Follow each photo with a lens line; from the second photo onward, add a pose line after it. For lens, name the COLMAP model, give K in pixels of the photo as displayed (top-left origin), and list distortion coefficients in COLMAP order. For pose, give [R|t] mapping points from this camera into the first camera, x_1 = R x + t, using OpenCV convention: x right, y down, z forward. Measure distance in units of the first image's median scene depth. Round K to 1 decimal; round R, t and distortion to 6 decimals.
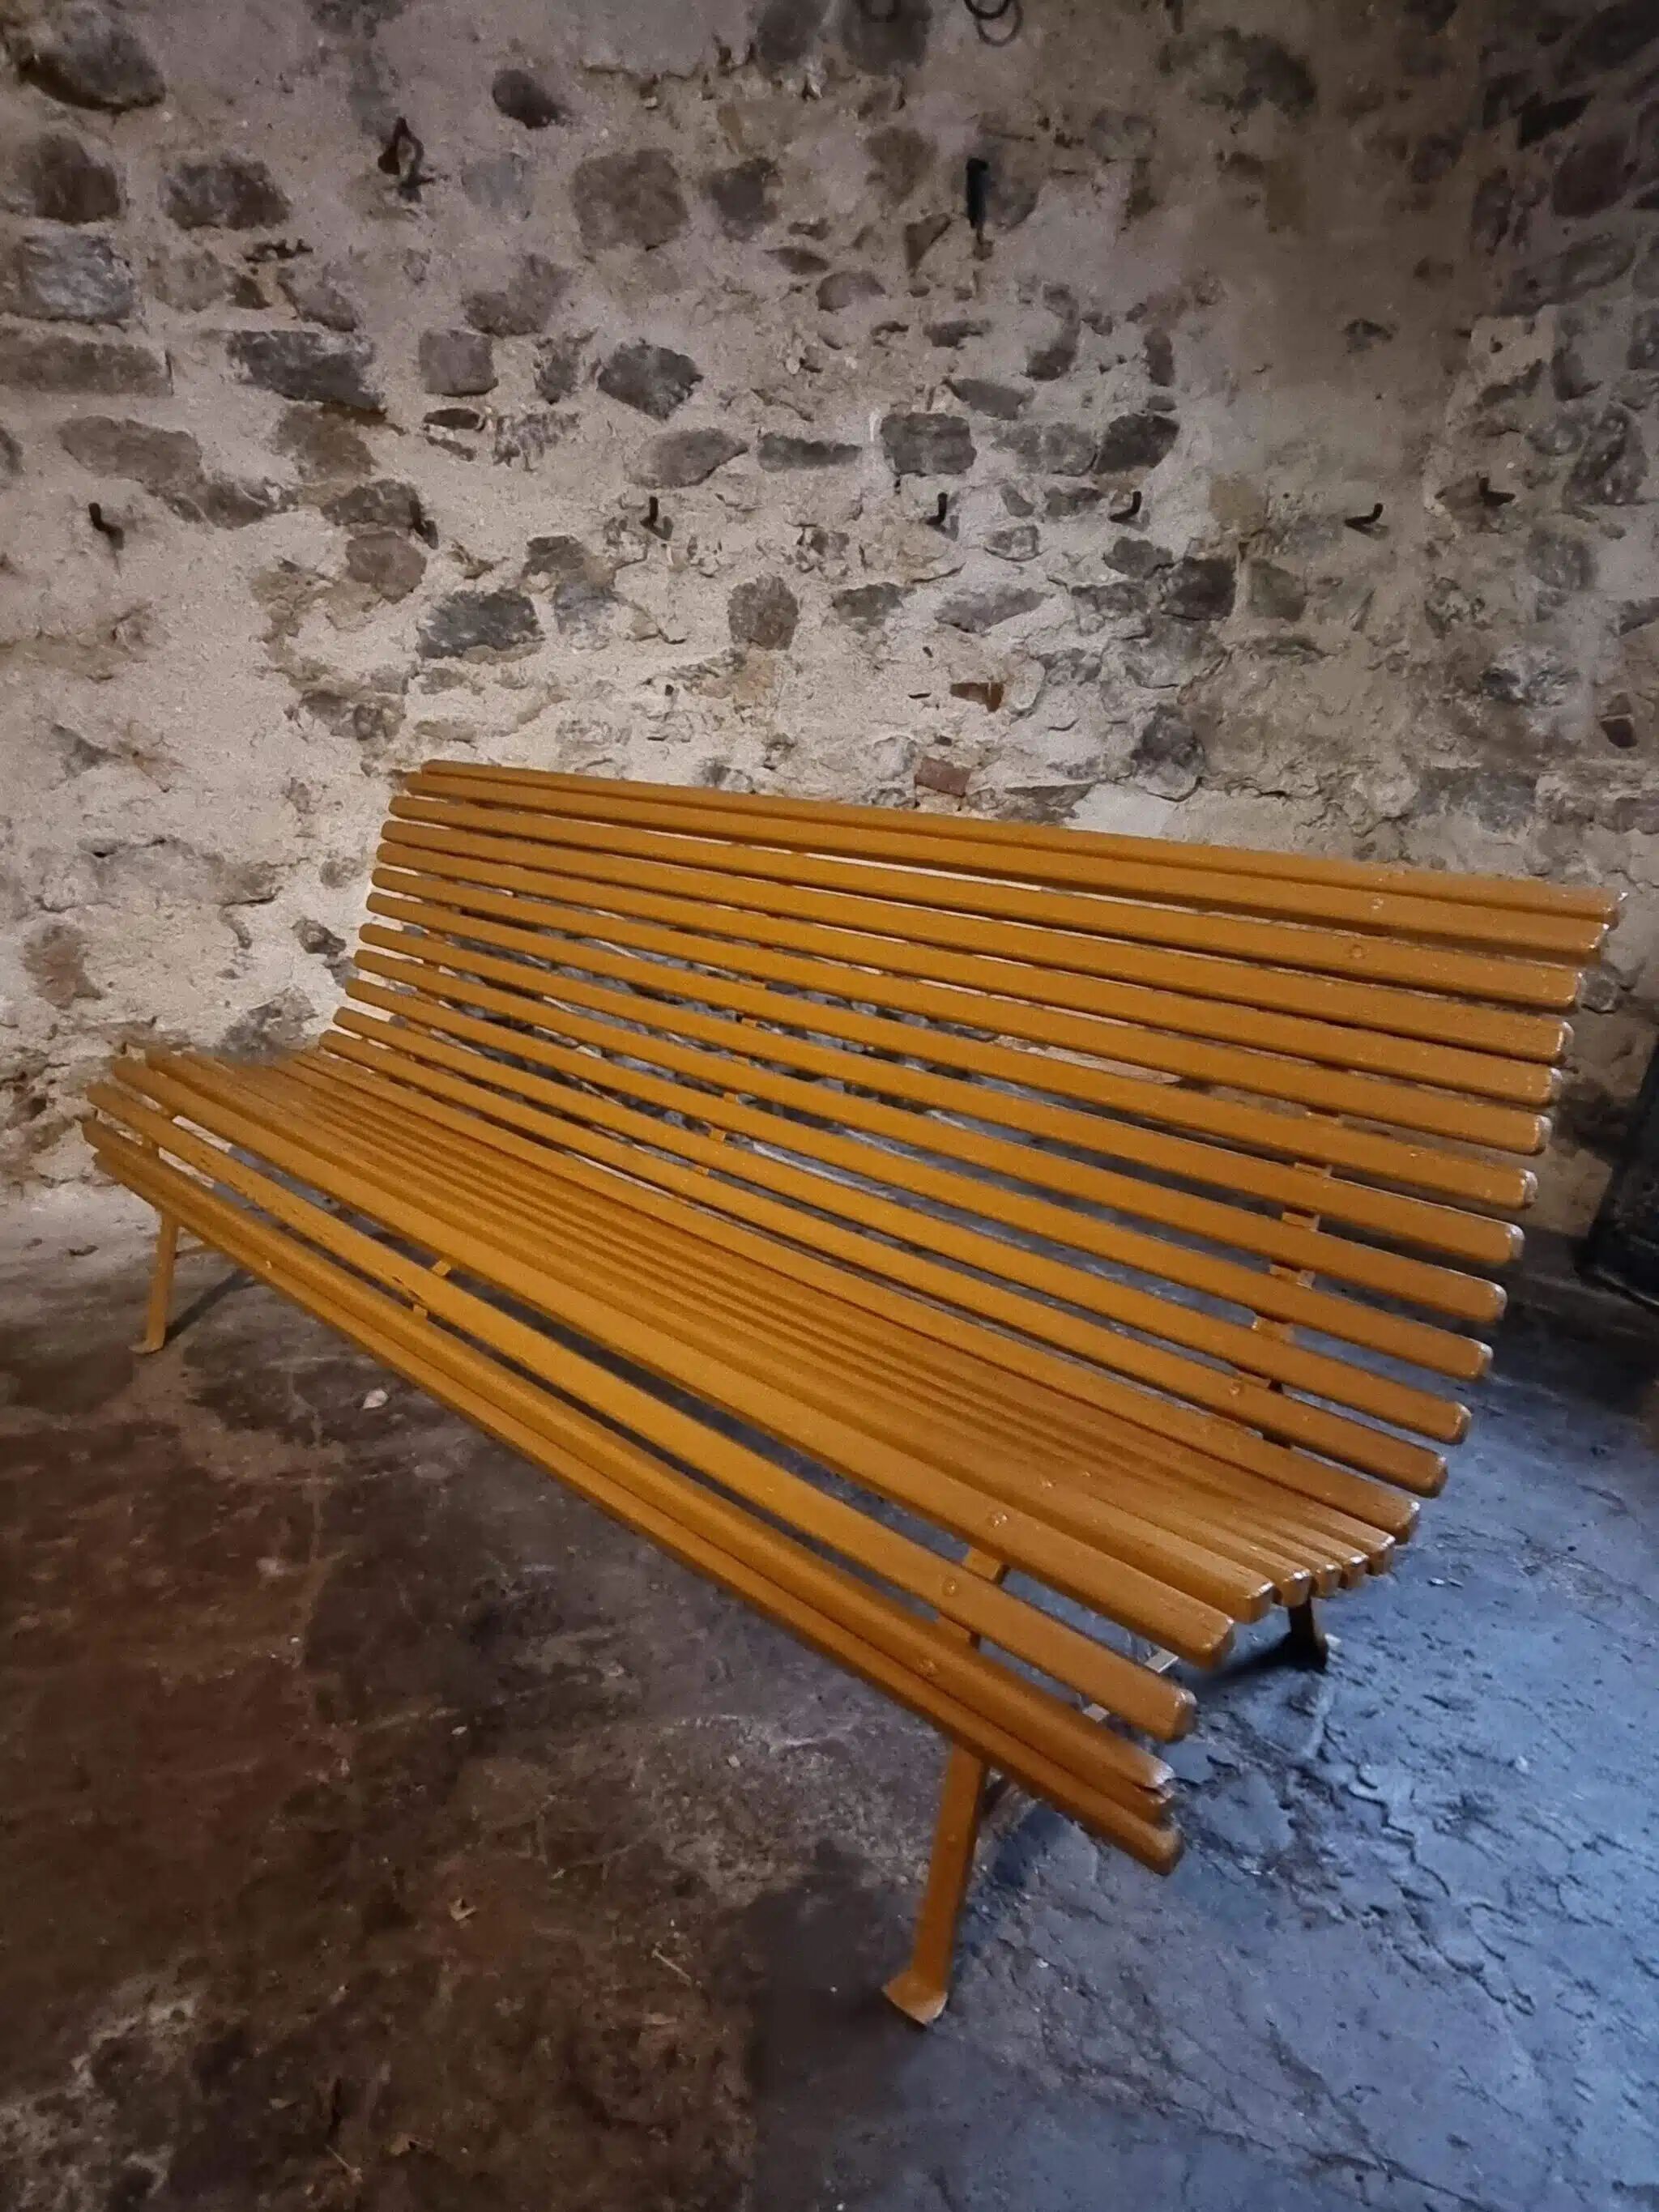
lens RADIAL K [[1464.7, 0, 833.1], [0, 1464.7, 1122.9], [0, 0, 1]] dist [-0.004253, -0.001665]
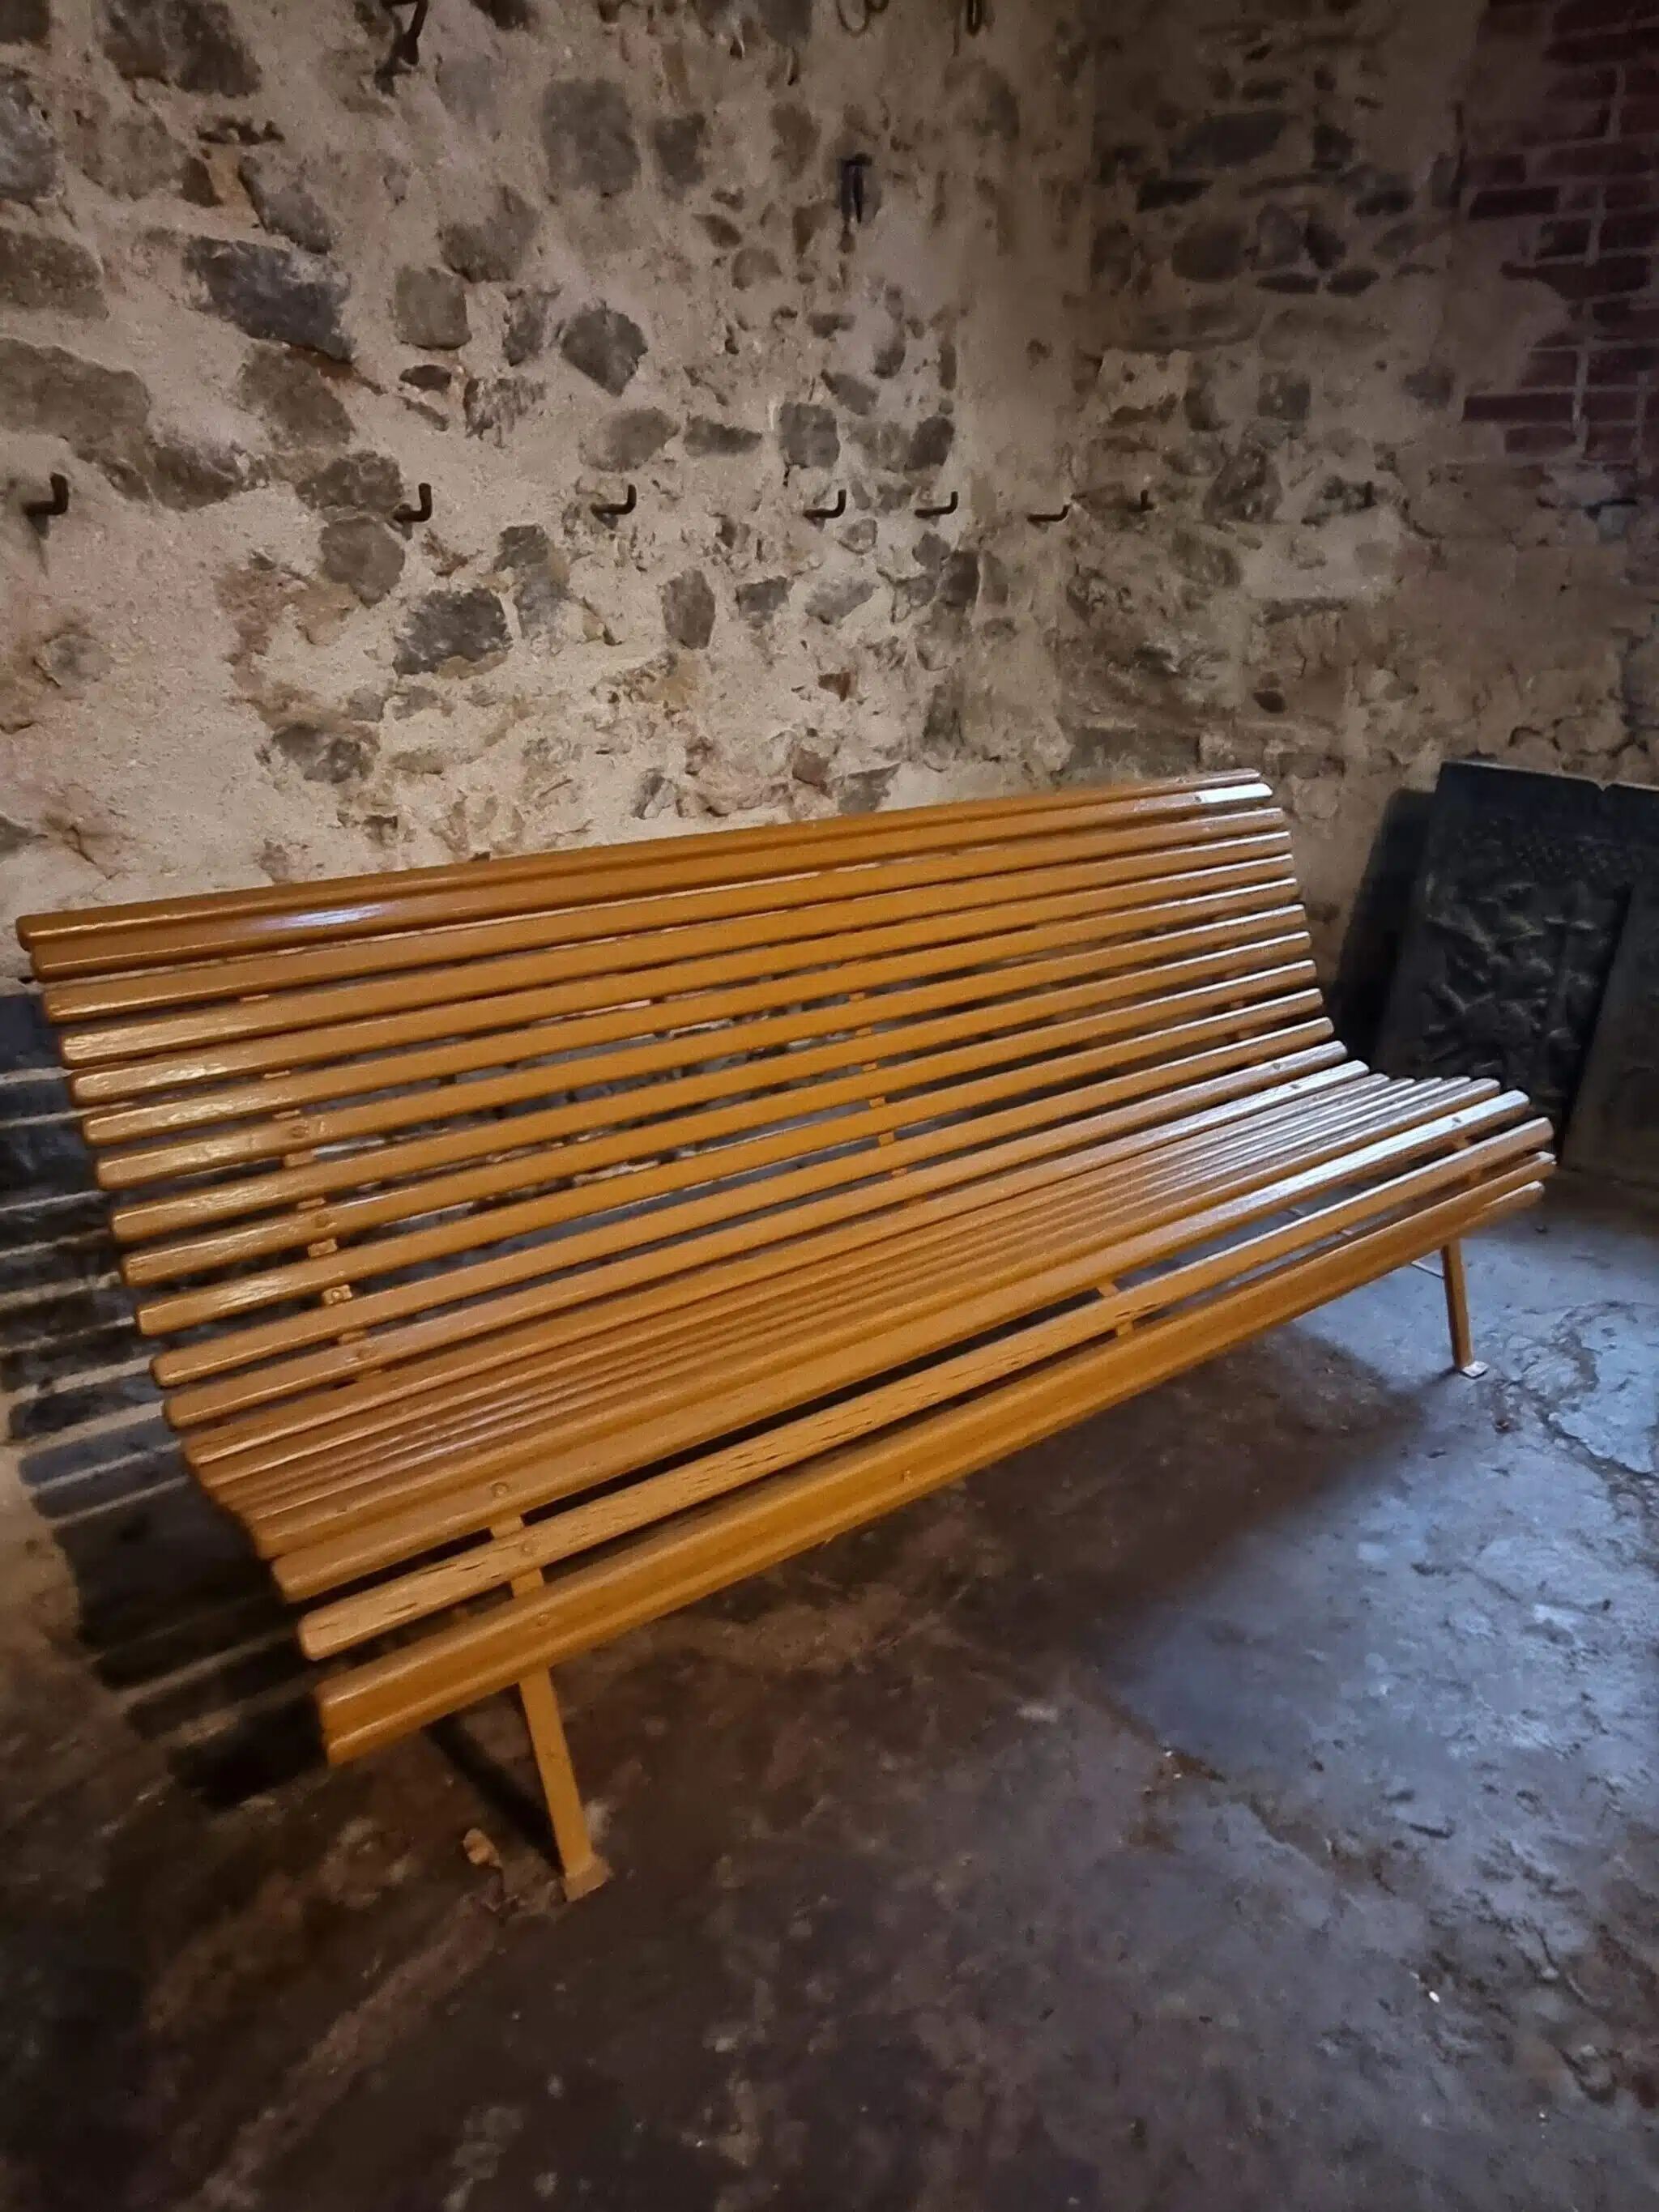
lens RADIAL K [[1464.7, 0, 828.8], [0, 1464.7, 1121.8], [0, 0, 1]] dist [-0.004253, -0.001665]
pose [[0.769276, -0.216776, 0.601018, -0.634051], [0.174657, 0.976202, 0.128544, -0.139327], [-0.614580, 0.006086, 0.788831, 0.219787]]
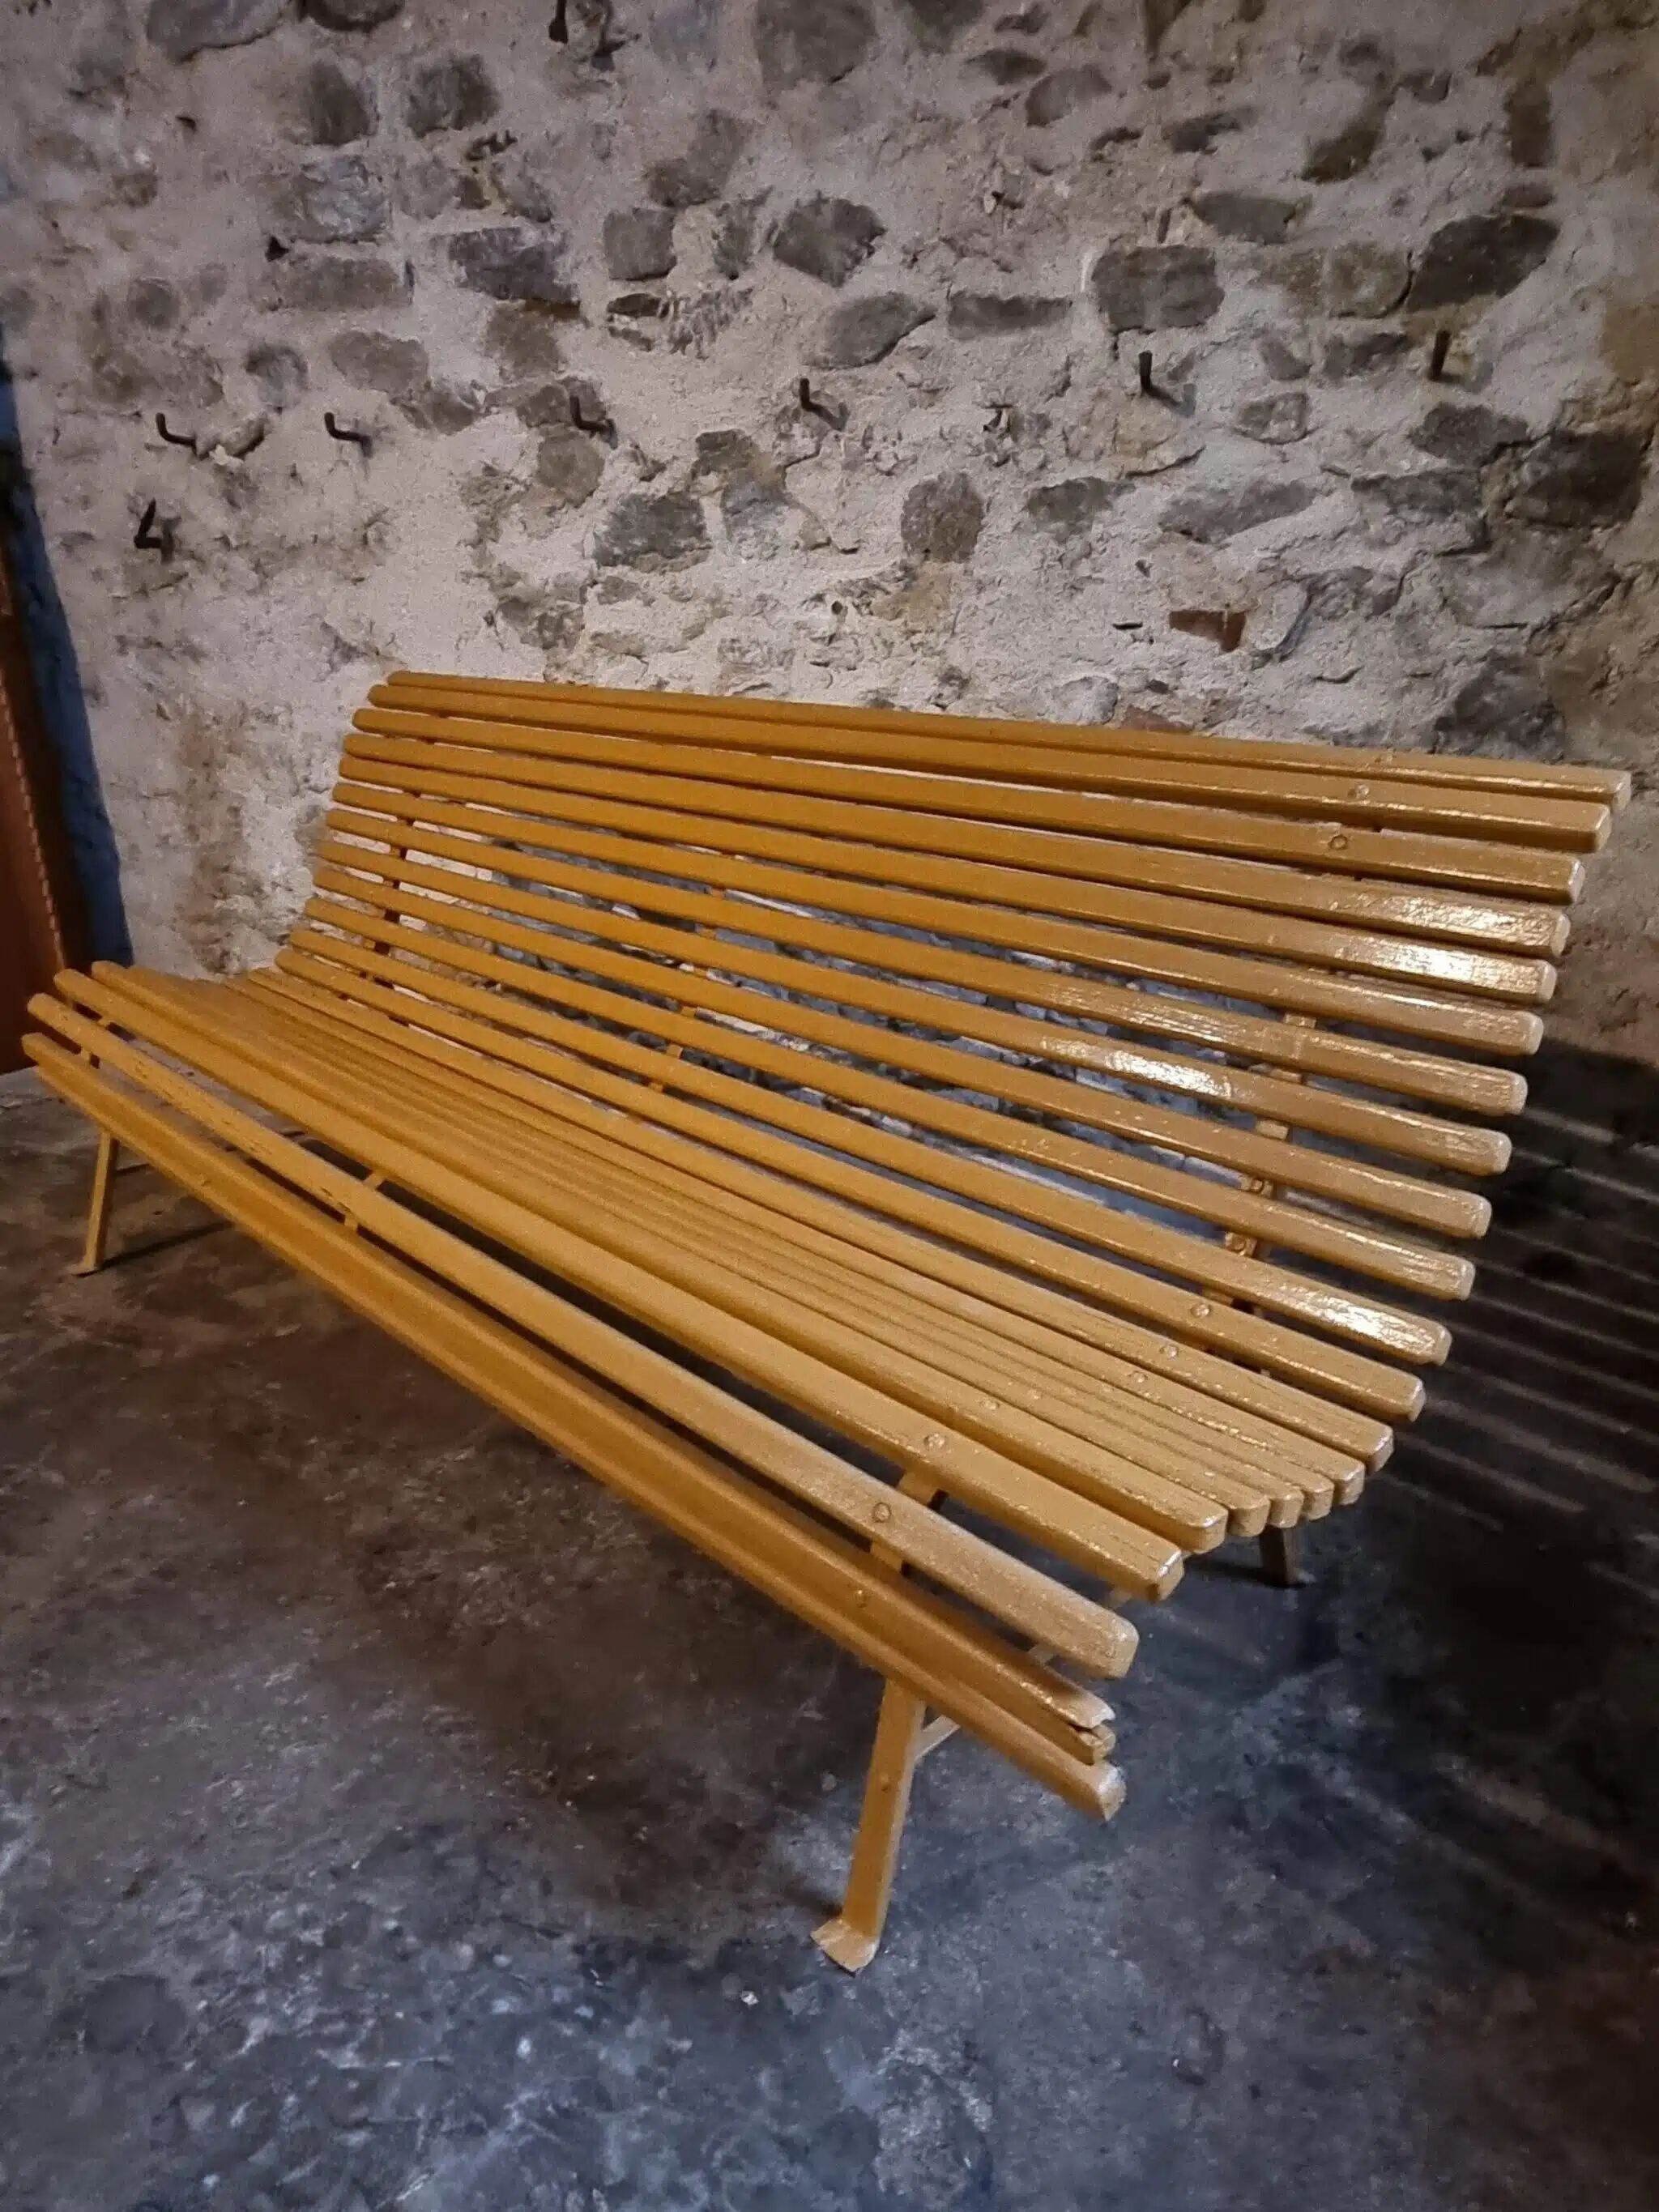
lens RADIAL K [[1464.7, 0, 838.3], [0, 1464.7, 1122.3], [0, 0, 1]] dist [-0.004253, -0.001665]
pose [[0.803037, 0.218264, -0.554520, 0.456508], [-0.207402, 0.974703, 0.083299, -0.073907], [0.558673, 0.048116, 0.827991, 0.308935]]
